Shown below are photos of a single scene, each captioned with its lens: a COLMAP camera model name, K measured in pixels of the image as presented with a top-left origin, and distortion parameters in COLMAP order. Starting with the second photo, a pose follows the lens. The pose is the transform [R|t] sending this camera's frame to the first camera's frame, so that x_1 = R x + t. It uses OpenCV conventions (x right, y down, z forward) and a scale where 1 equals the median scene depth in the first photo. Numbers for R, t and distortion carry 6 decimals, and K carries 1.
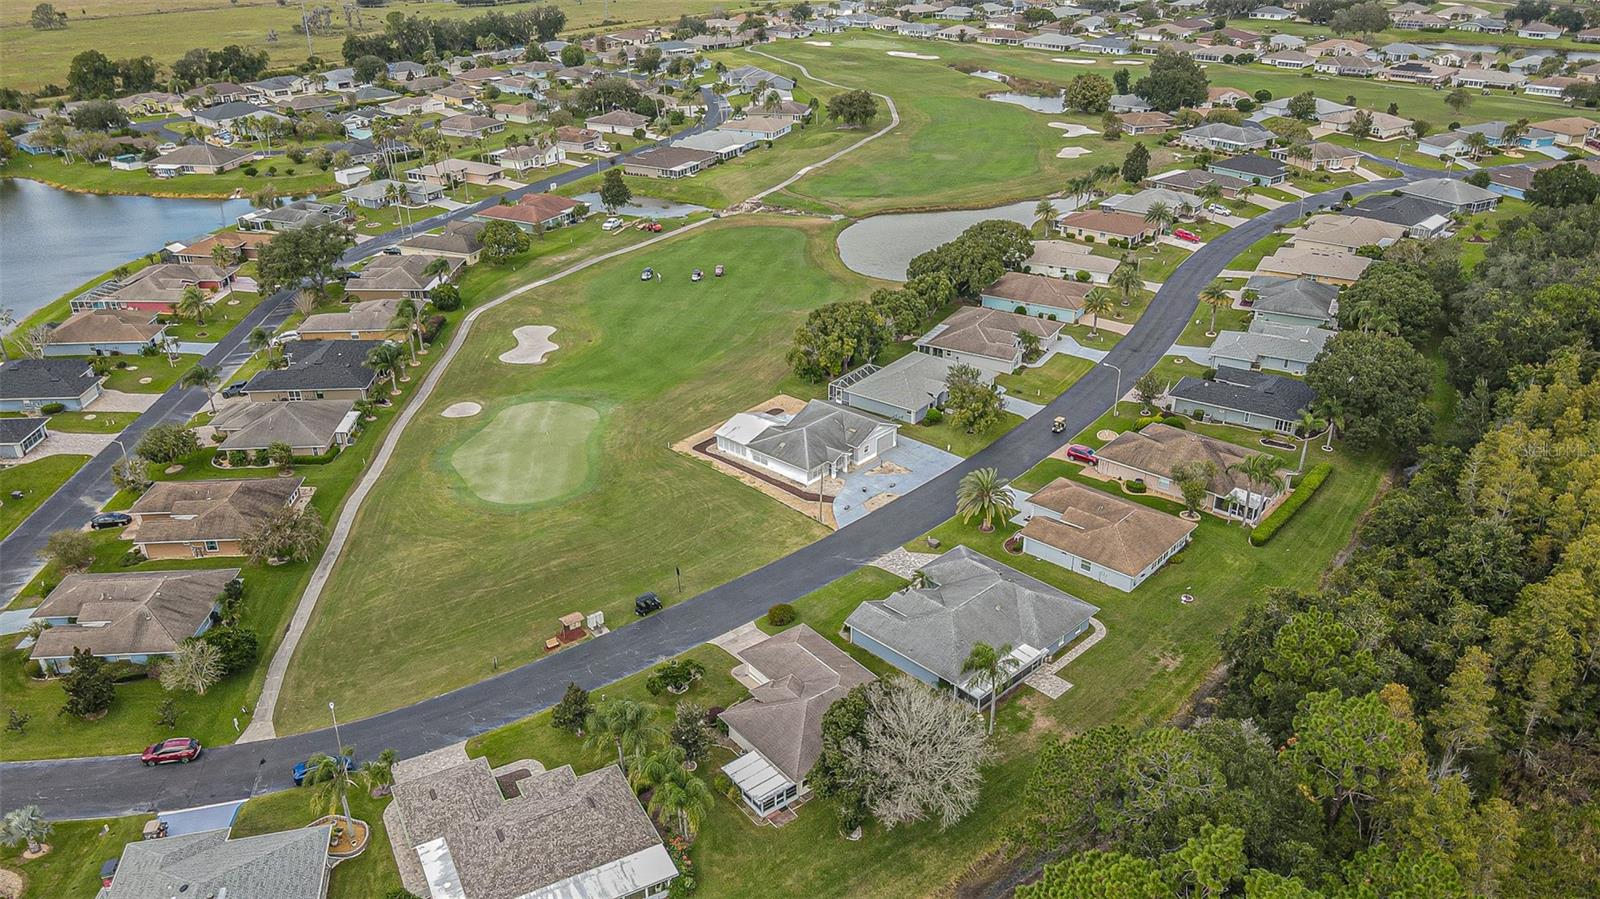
lens RADIAL K [[1193.2, 0, 800.0], [0, 1193.2, 449.5], [0, 0, 1]] dist [-0.006754, 0.041003]
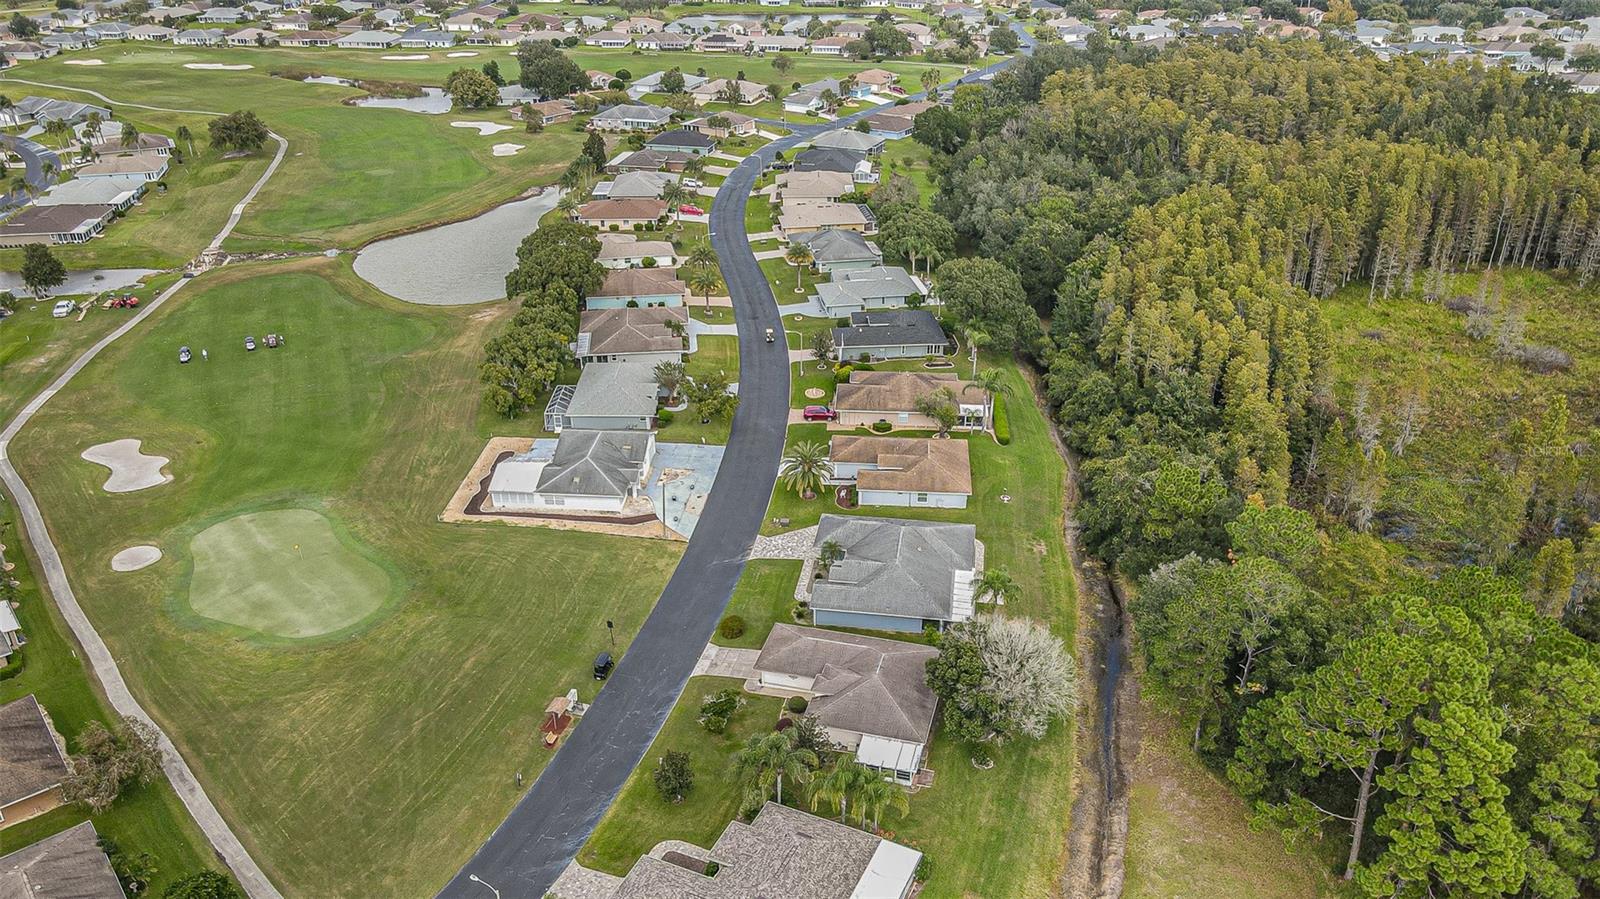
lens RADIAL K [[1217.2, 0, 804.1], [0, 1217.2, 459.5], [0, 0, 1]] dist [-0.014826, 0.058242]
pose [[0.795914, -0.267693, 0.543012, -0.250902], [0.260109, 0.961132, 0.092567, -0.039631], [-0.546685, 0.067567, 0.834608, 0.049718]]
